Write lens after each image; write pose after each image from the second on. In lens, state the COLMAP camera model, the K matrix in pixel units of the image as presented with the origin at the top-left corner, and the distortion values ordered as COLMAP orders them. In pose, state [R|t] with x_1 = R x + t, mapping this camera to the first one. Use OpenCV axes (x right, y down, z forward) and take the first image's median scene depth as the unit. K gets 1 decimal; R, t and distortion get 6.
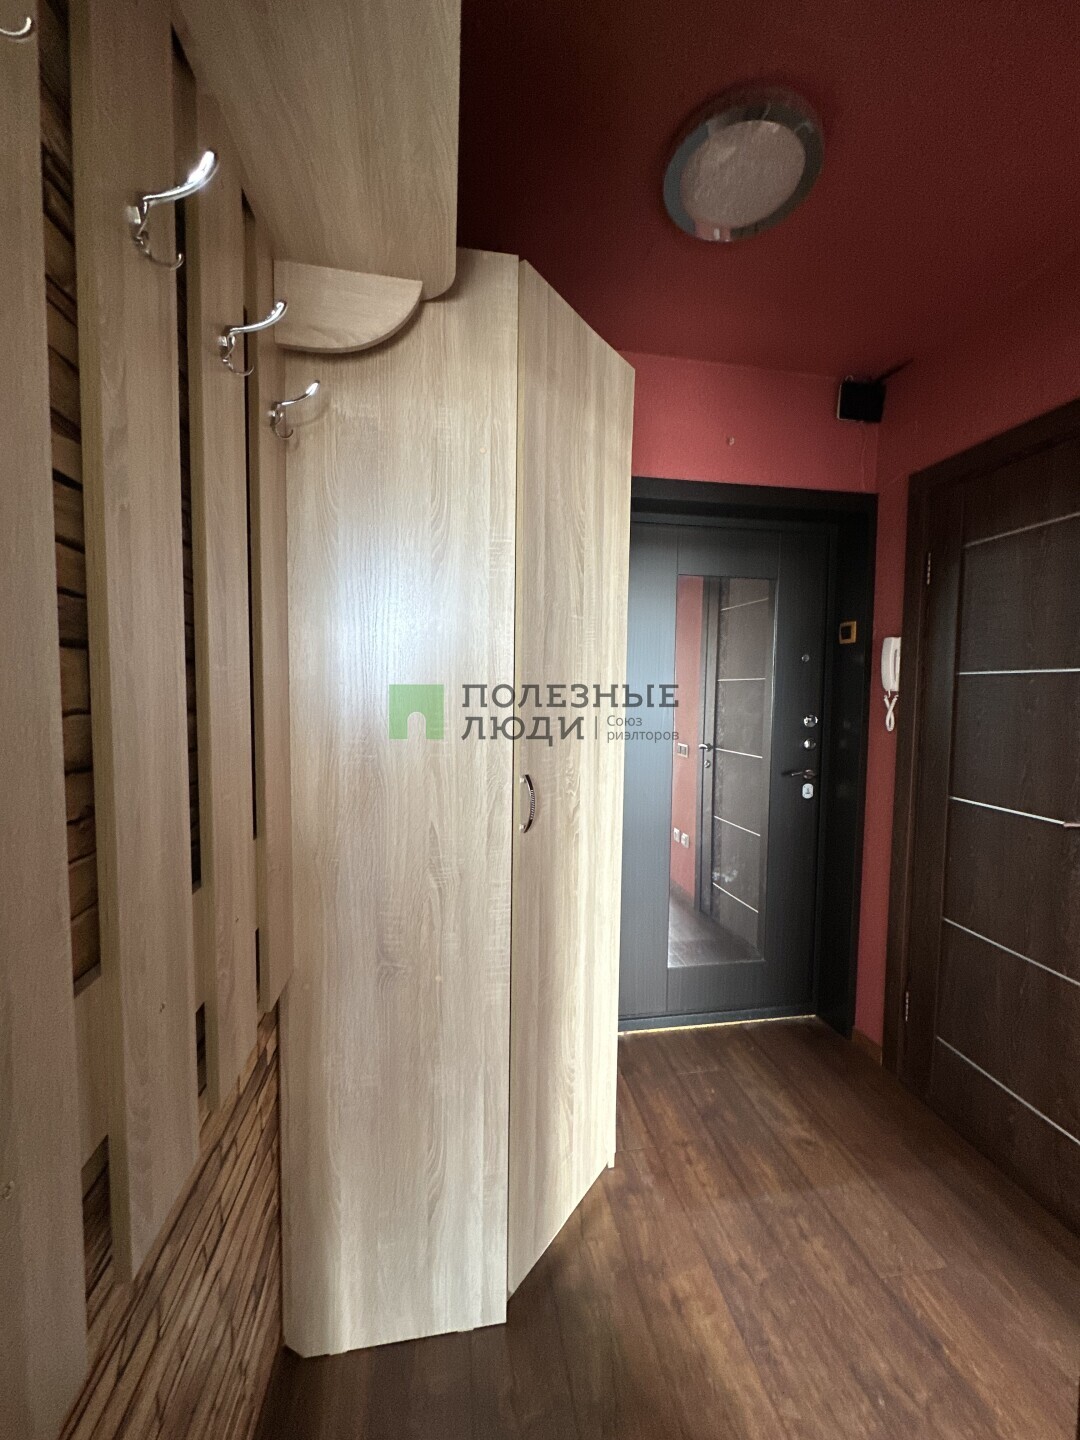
lens RADIAL K [[571.3, 0, 542.6], [0, 571.3, 721.3], [0, 0, 1]] dist [0.002516, 0.000169]
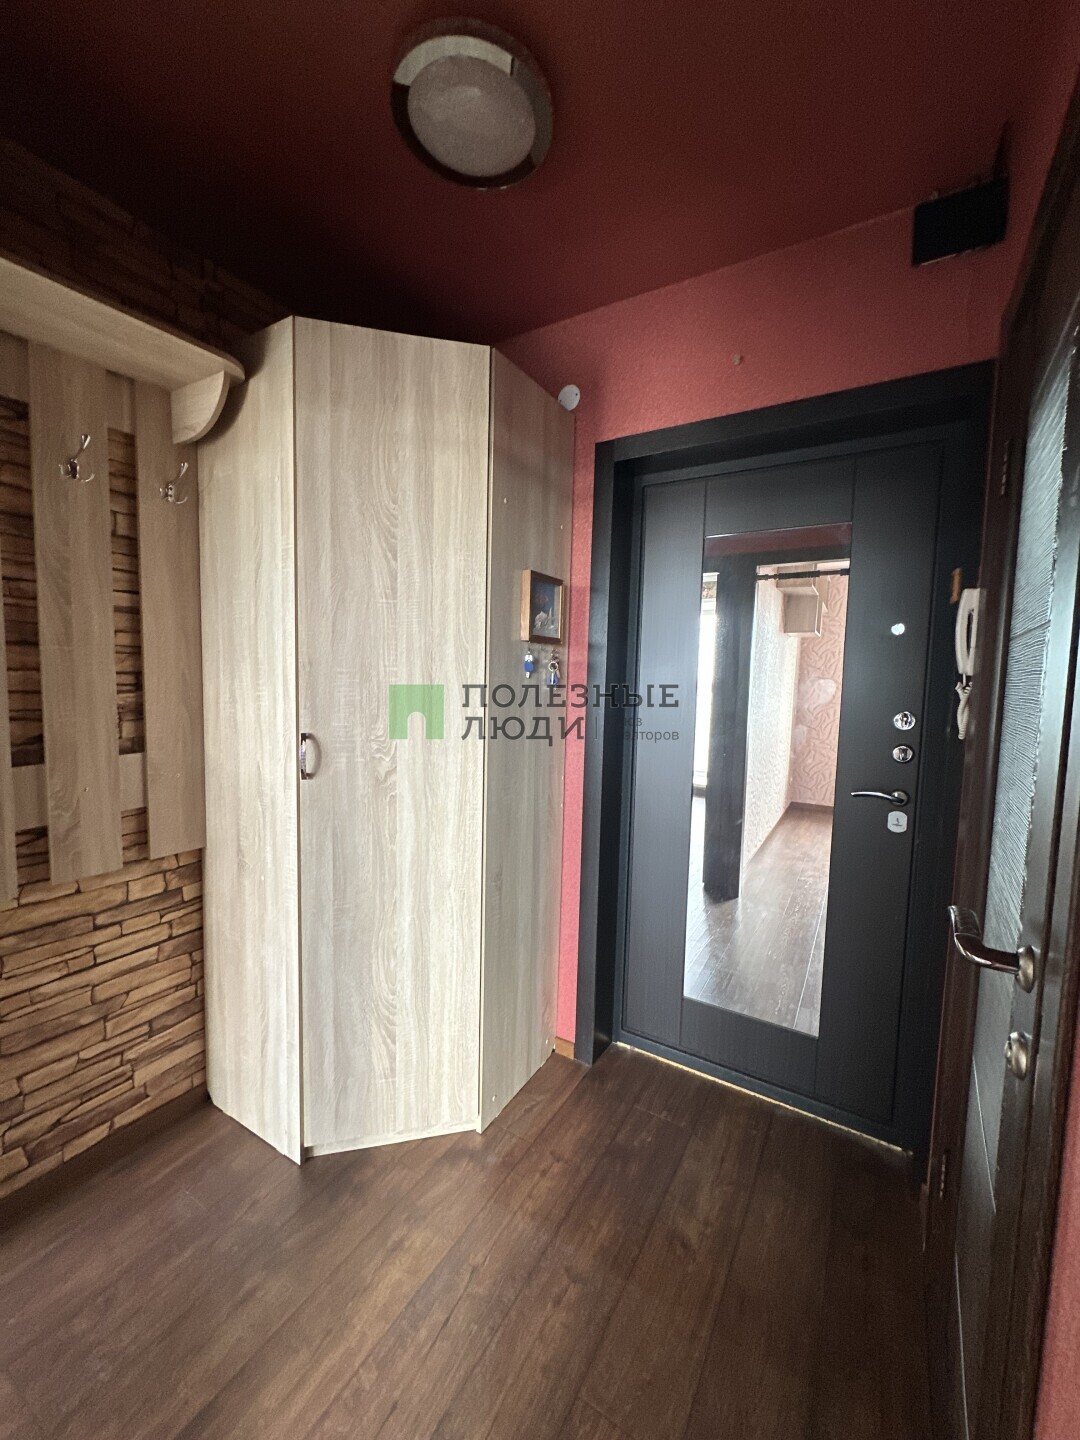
lens RADIAL K [[571.3, 0, 542.6], [0, 571.3, 721.3], [0, 0, 1]] dist [0.002516, 0.000169]
pose [[0.758692, 0.057112, -0.648941, 1.020659], [-0.051613, 0.998288, 0.027516, 0.006525], [0.649402, 0.012617, 0.760341, 0.343519]]
